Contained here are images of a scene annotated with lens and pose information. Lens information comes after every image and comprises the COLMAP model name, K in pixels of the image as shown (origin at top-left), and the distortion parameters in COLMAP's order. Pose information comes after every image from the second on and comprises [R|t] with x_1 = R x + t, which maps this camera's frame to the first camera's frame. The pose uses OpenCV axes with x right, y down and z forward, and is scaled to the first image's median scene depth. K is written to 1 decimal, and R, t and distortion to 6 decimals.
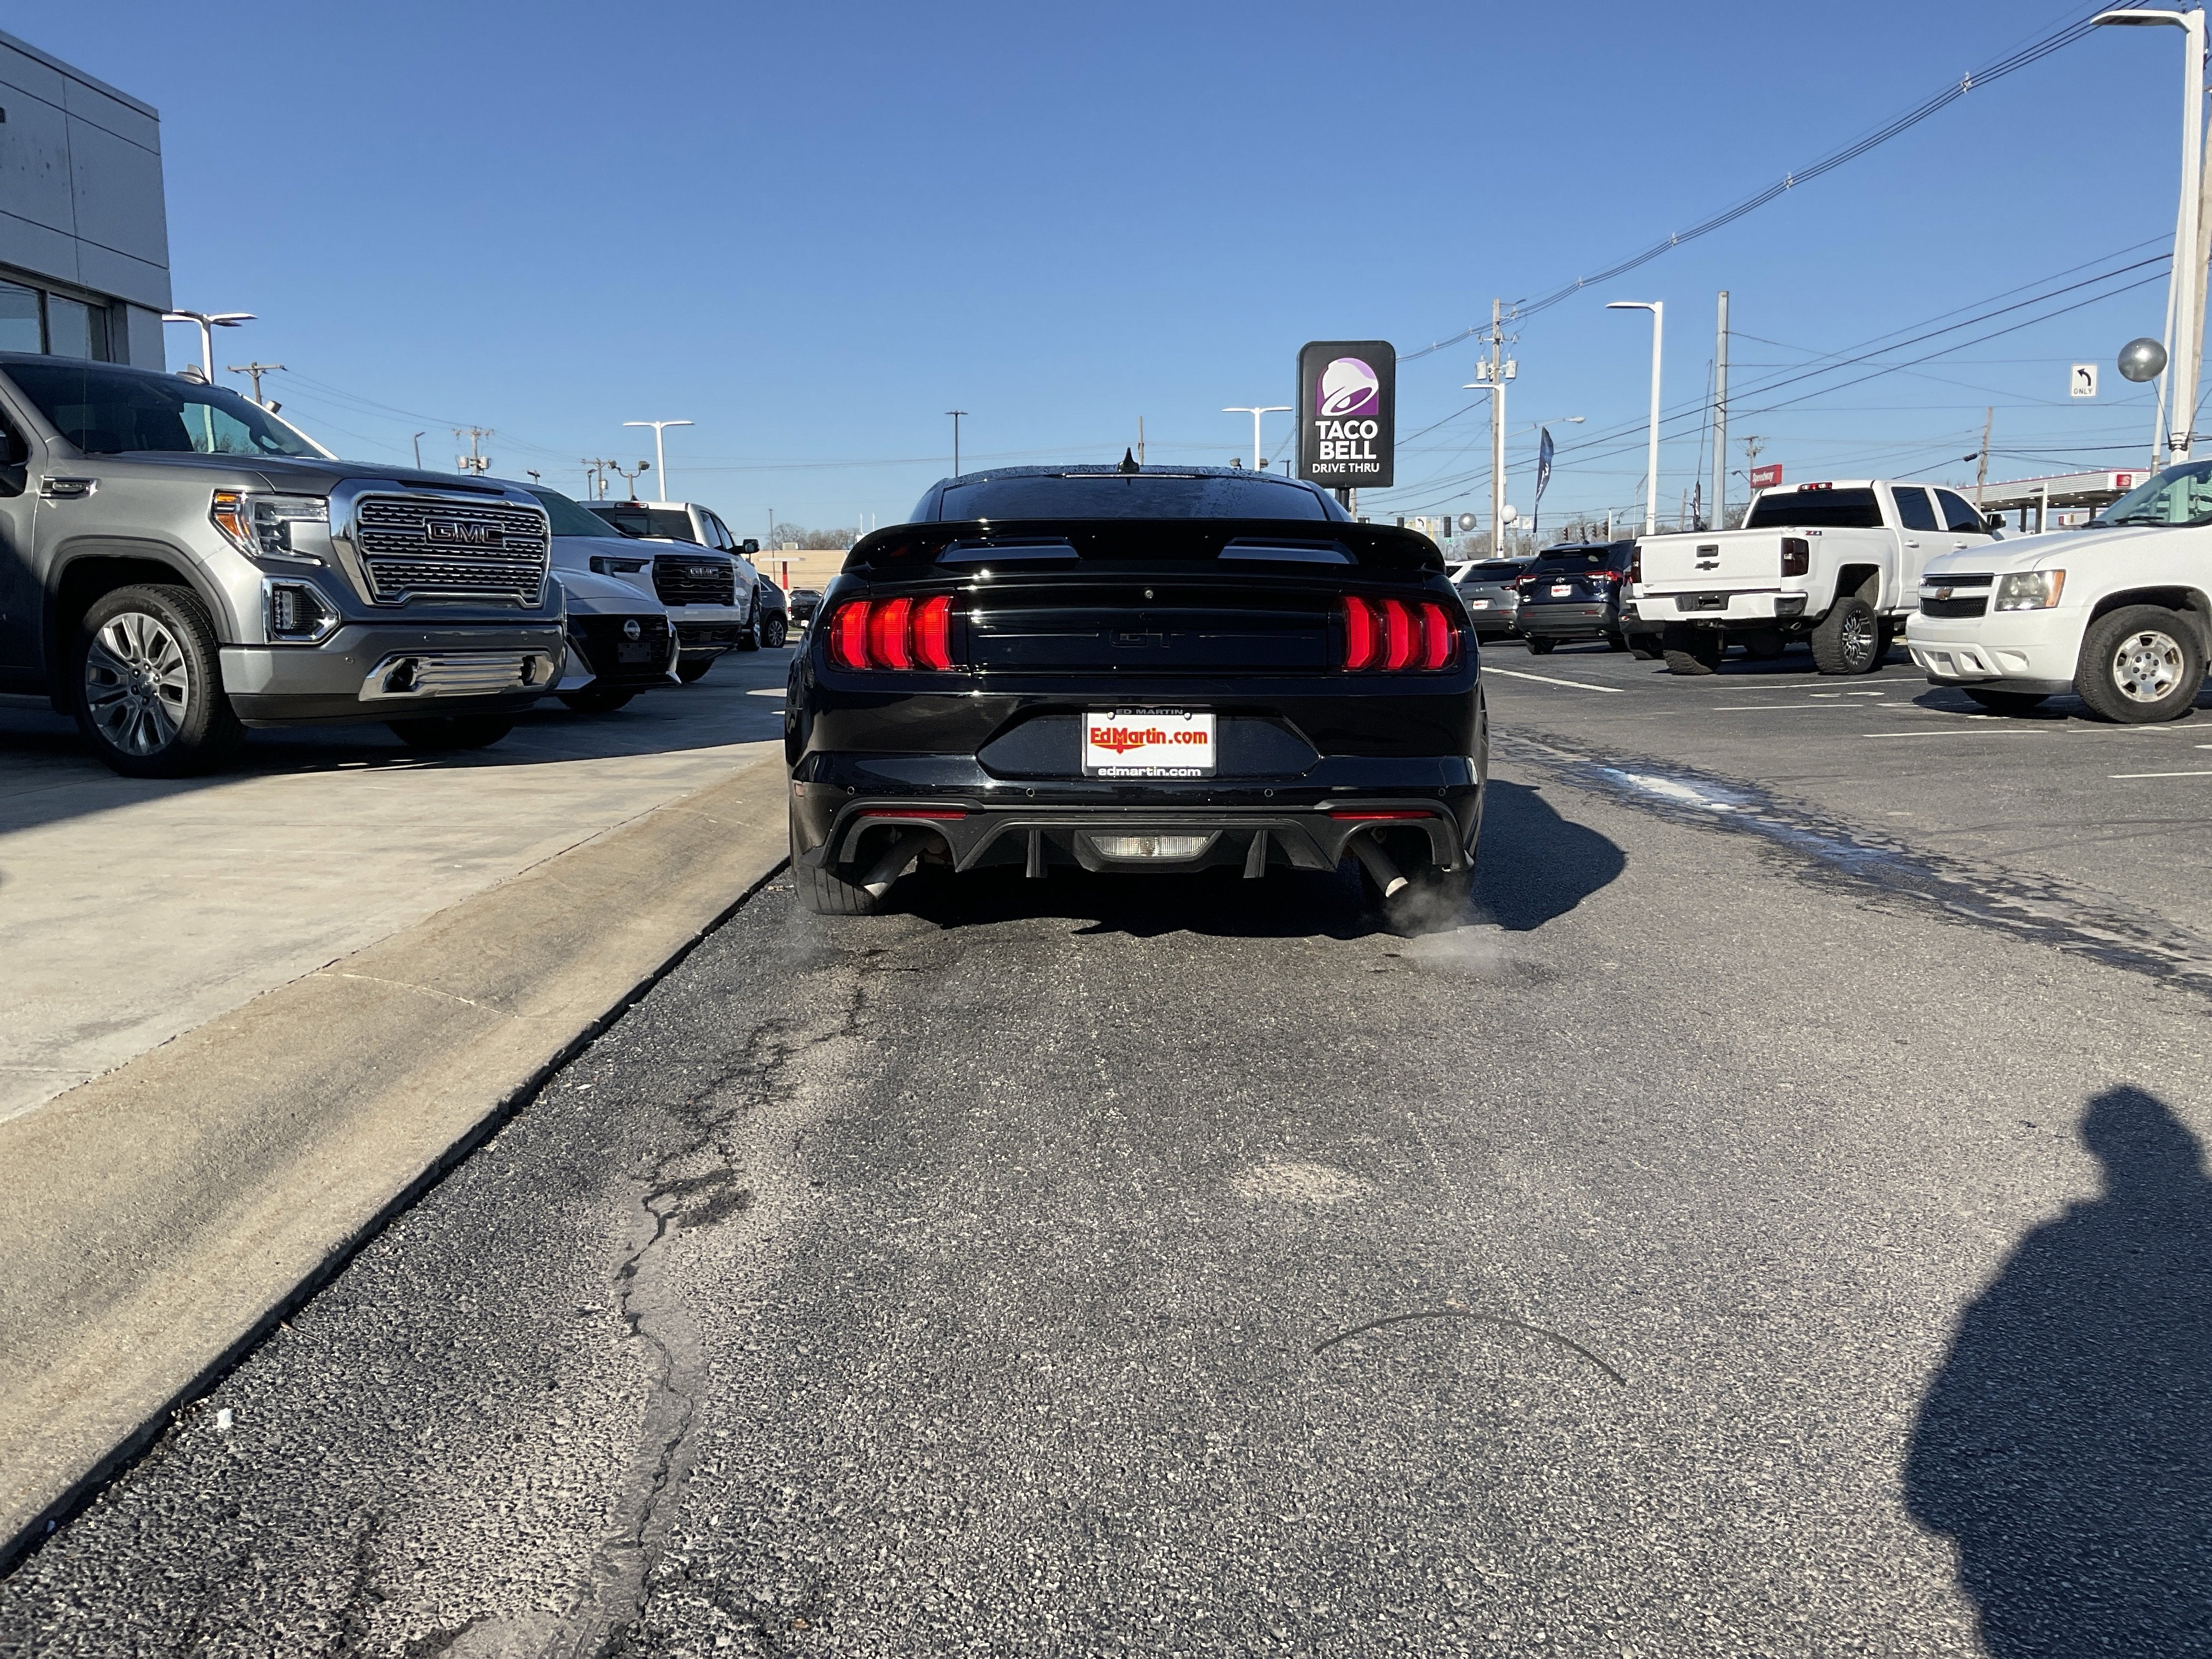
lens RADIAL K [[1798.1, 0, 1106.0], [0, 1798.1, 829.5], [0, 0, 1]] dist [0.117620, -0.226823]
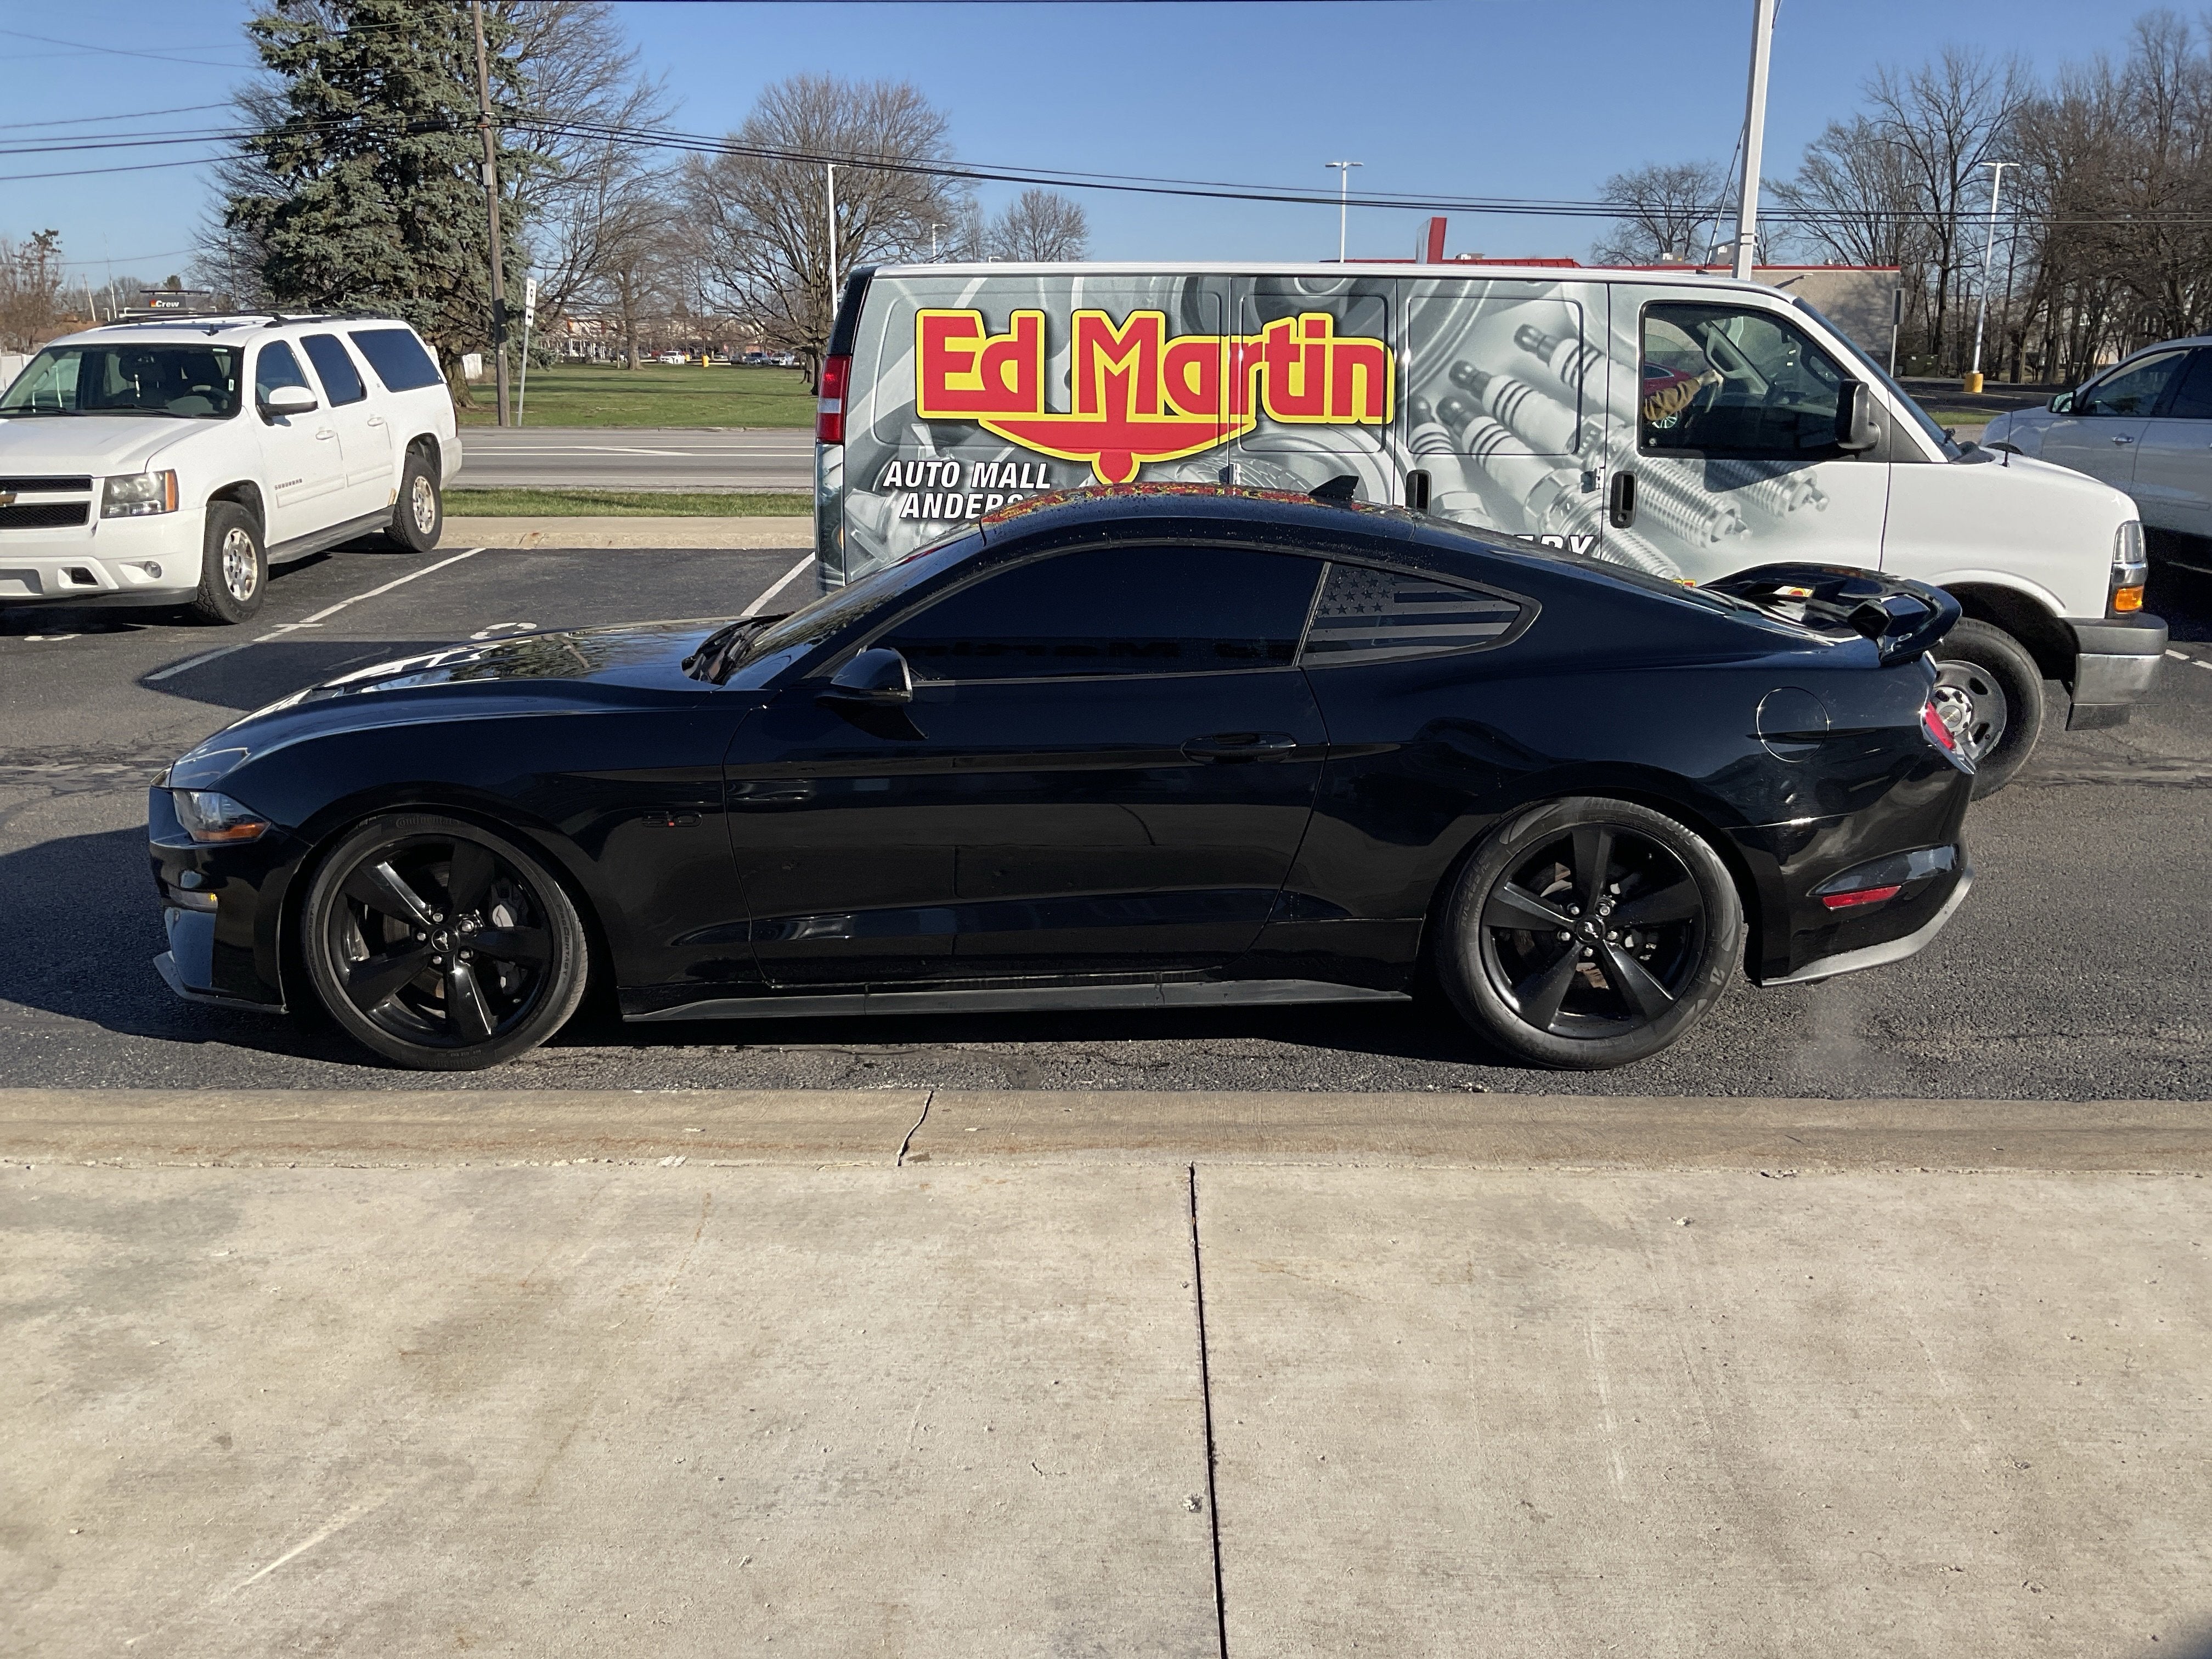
lens RADIAL K [[1801.2, 0, 1106.8], [0, 1801.2, 841.1], [0, 0, 1]] dist [0.081993, -0.145312]
pose [[0.033105, -0.245222, 0.968901, -0.267140], [0.129627, 0.962298, 0.239122, -0.079795], [-0.991010, 0.117680, 0.063645, 0.327170]]
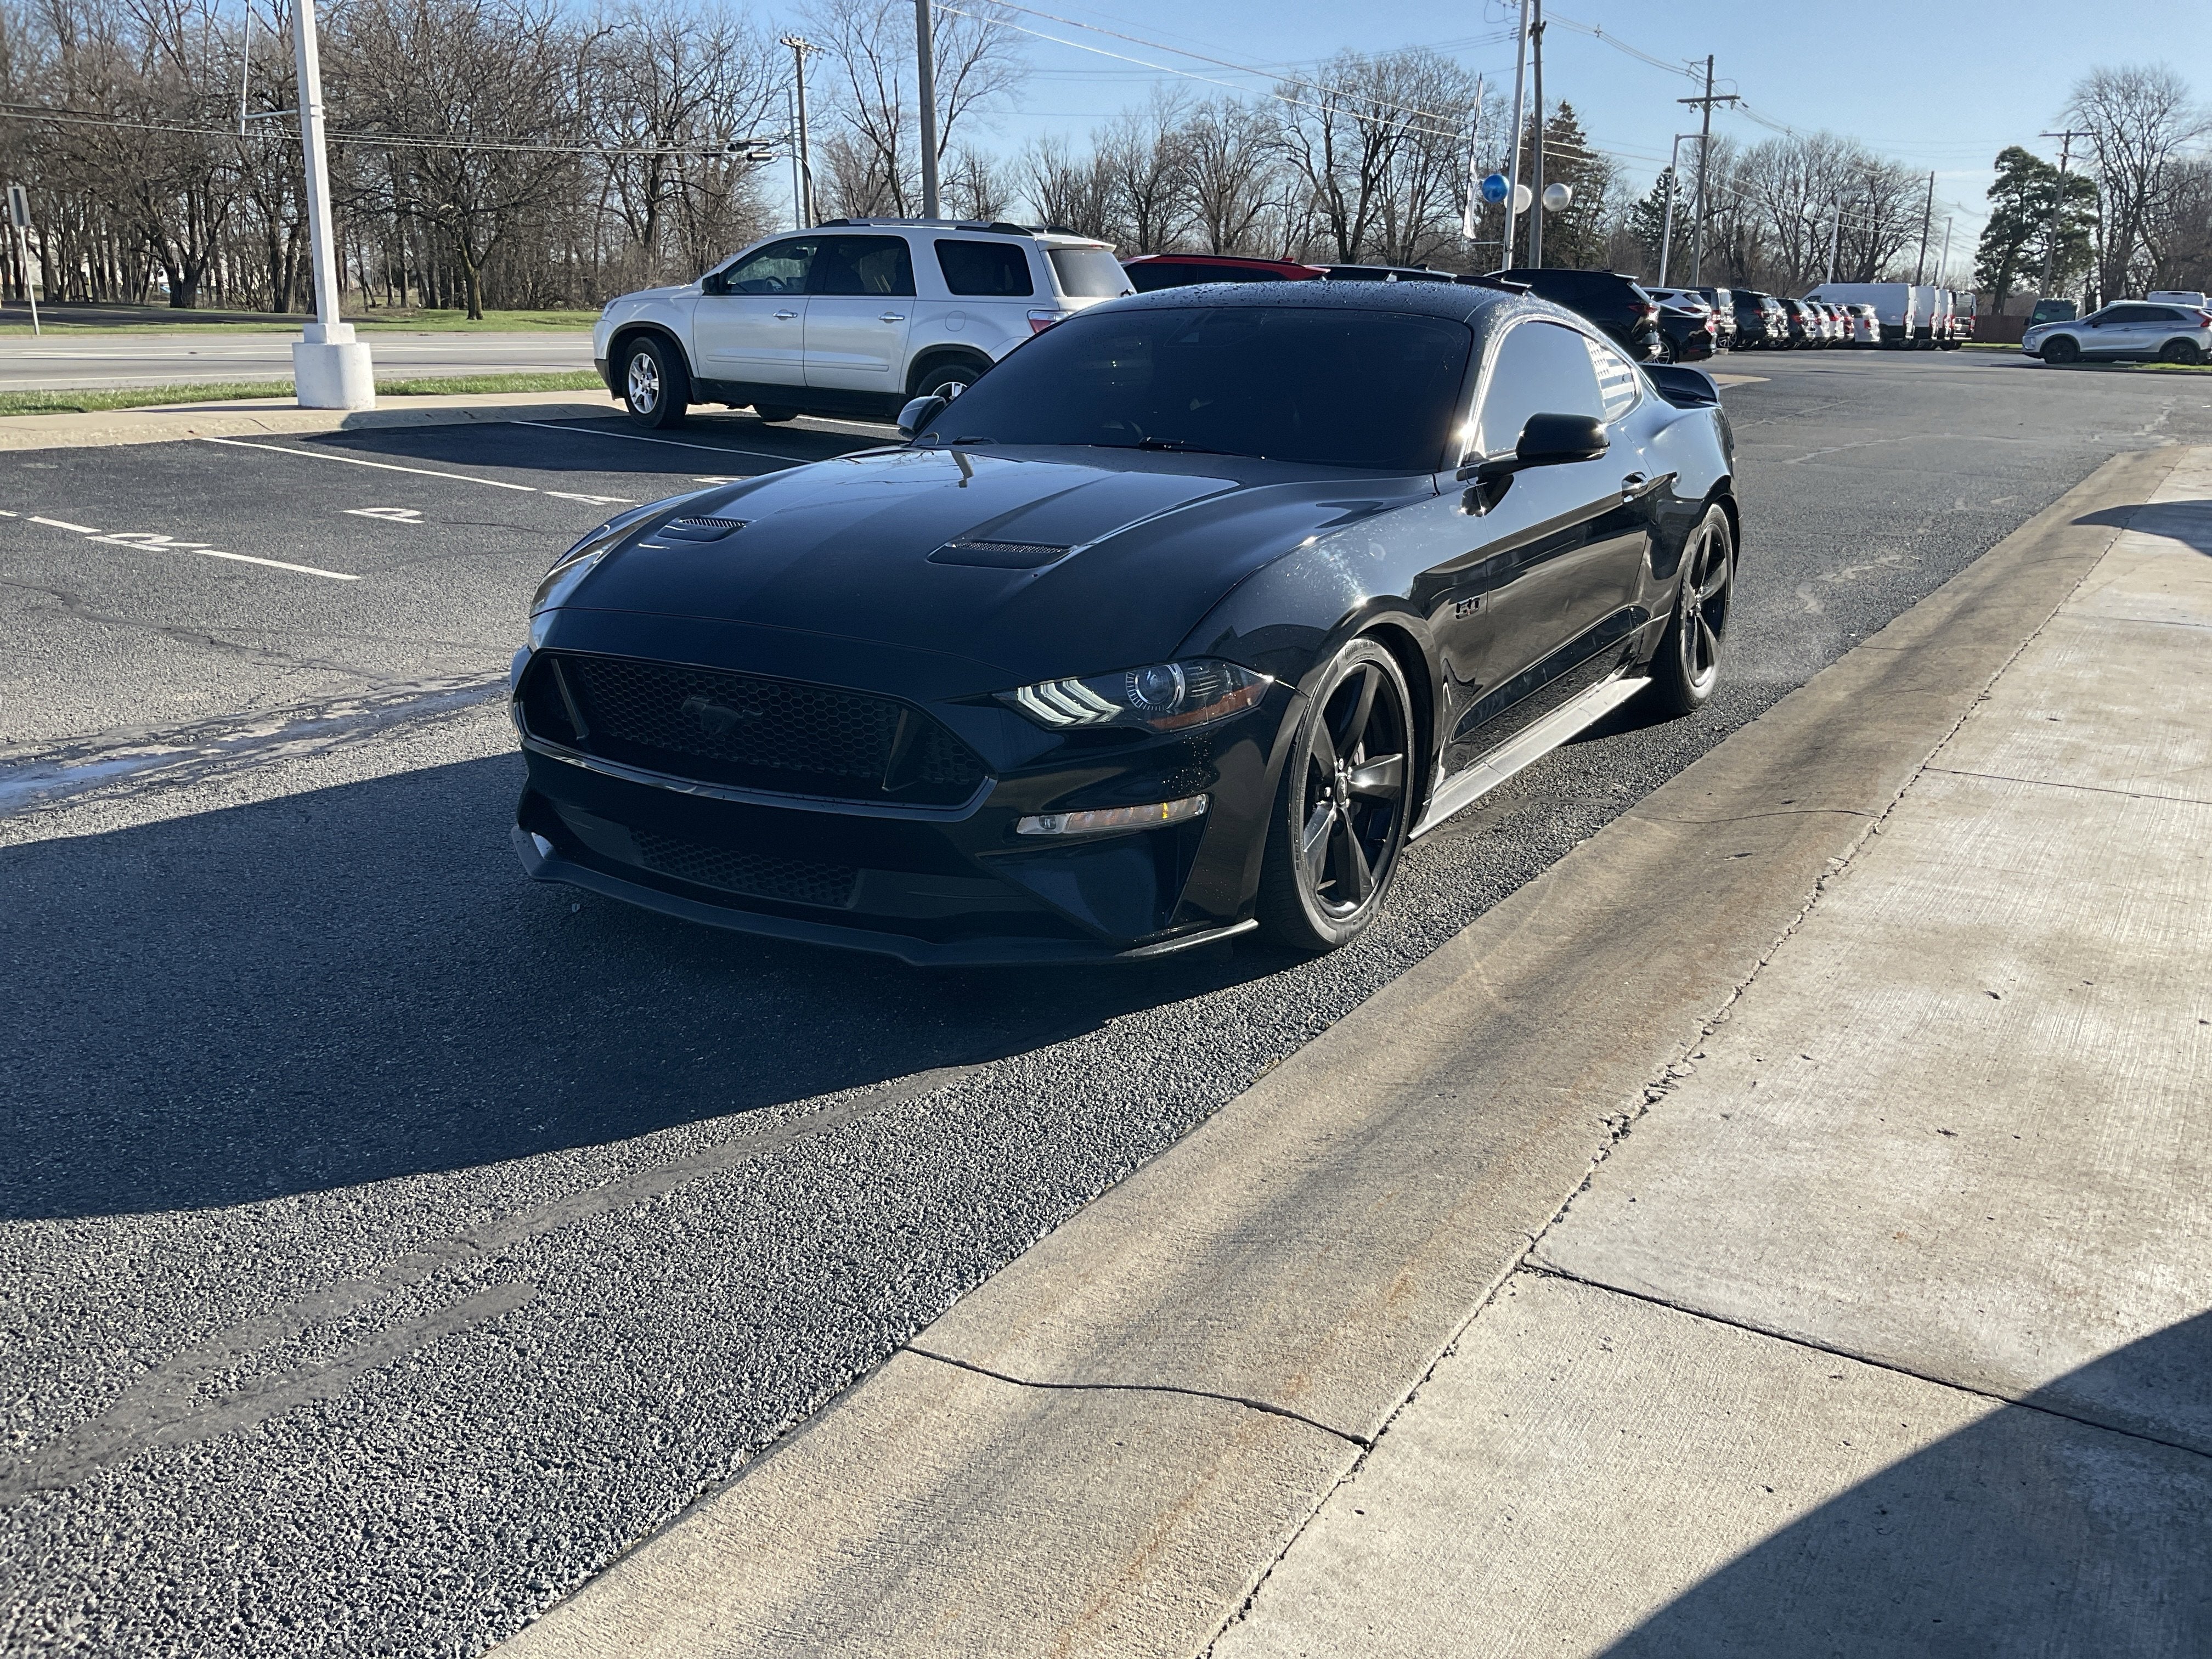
lens RADIAL K [[1811.9, 0, 1106.0], [0, 1811.9, 829.5], [0, 0, 1]] dist [0.068430, -0.130784]
pose [[-0.843905, -0.154117, 0.513879, -0.128927], [0.056851, 0.926768, 0.371308, -0.093253], [-0.533471, 0.342564, -0.773343, 0.591753]]
